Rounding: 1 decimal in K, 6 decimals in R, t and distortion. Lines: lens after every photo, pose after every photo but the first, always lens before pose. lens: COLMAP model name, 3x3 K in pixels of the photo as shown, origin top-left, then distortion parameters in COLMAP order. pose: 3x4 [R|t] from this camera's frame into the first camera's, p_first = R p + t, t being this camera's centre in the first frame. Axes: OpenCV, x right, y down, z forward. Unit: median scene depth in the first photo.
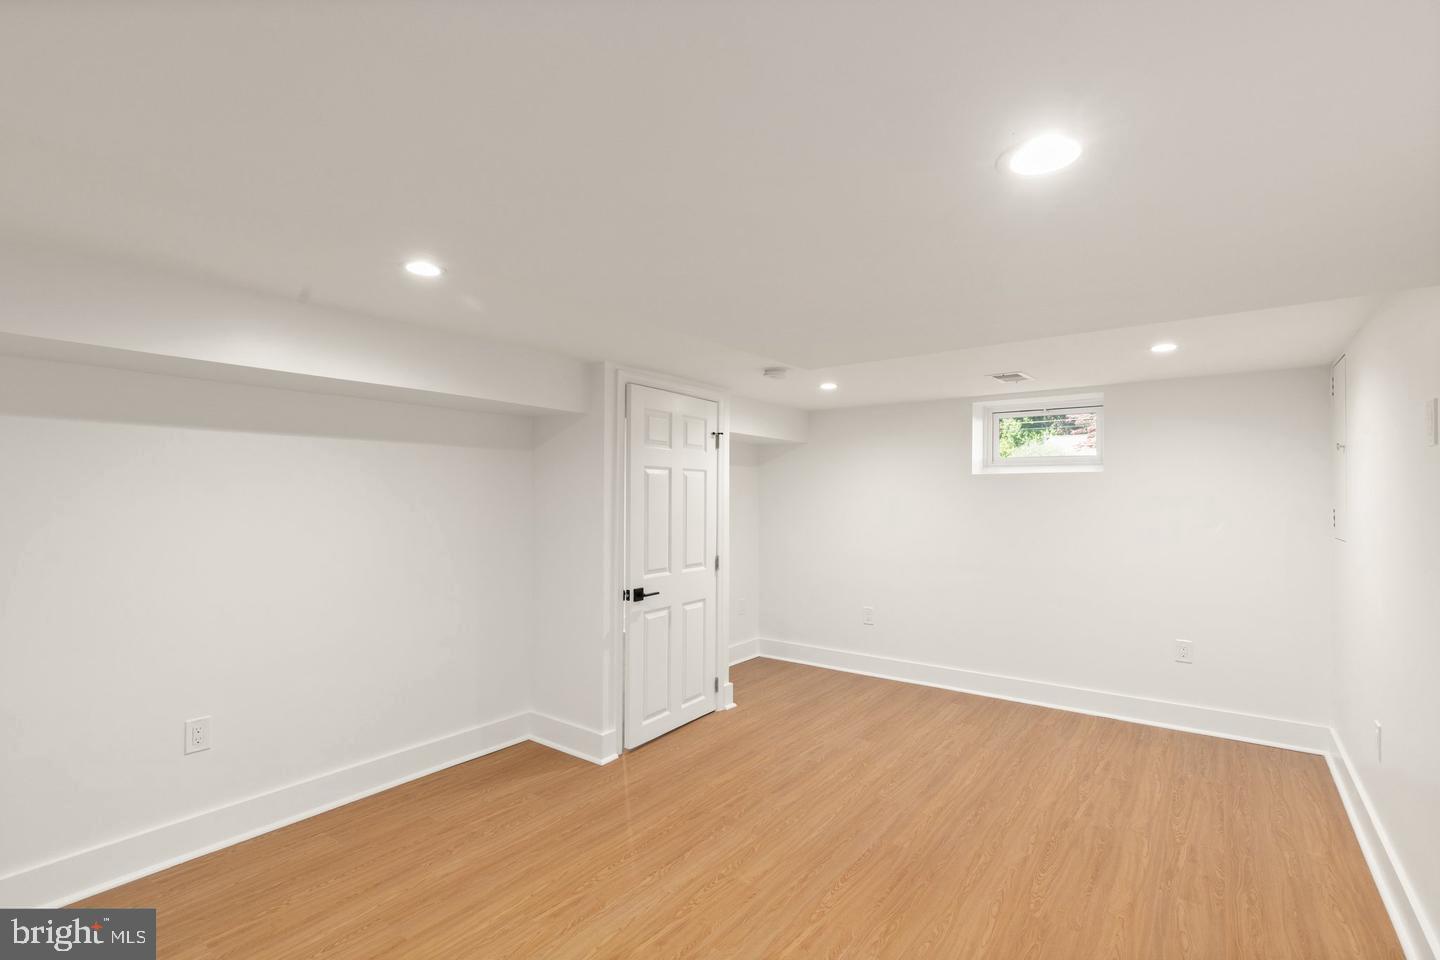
lens RADIAL K [[654.5, 0, 712.4], [0, 654.5, 492.2], [0, 0, 1]] dist [-0.005171, 0.000045]
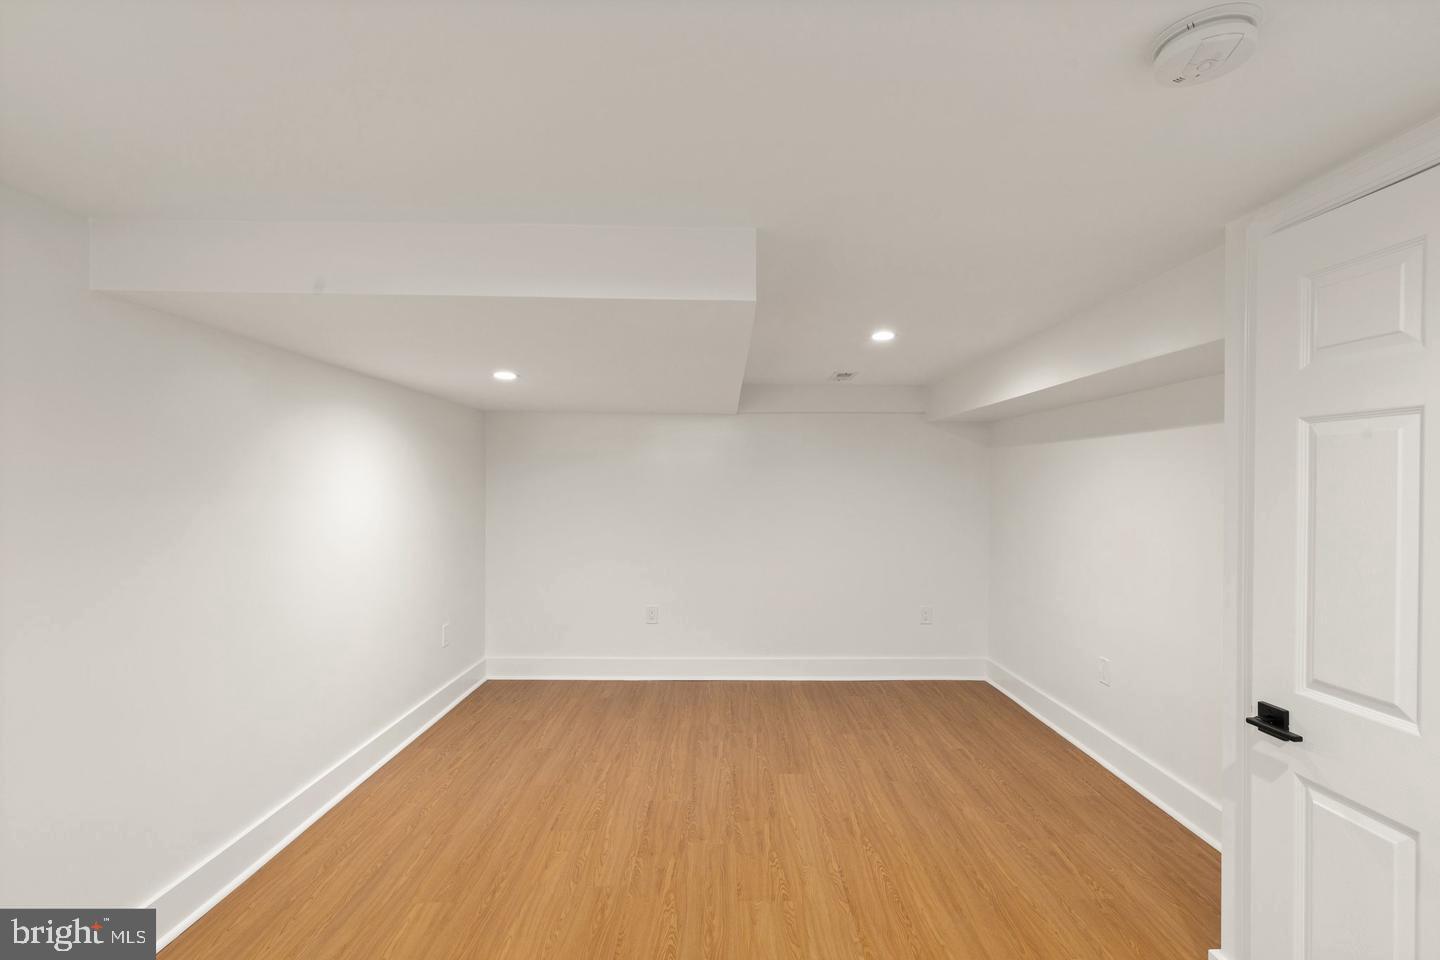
lens RADIAL K [[654.5, 0, 722.1], [0, 654.5, 484.1], [0, 0, 1]] dist [-0.005171, 0.000045]
pose [[-0.791336, -0.001273, -0.611380, 0.660981], [-0.002554, 0.999996, 0.001223, 0.003638], [0.611376, 0.002530, -0.791336, 1.705243]]
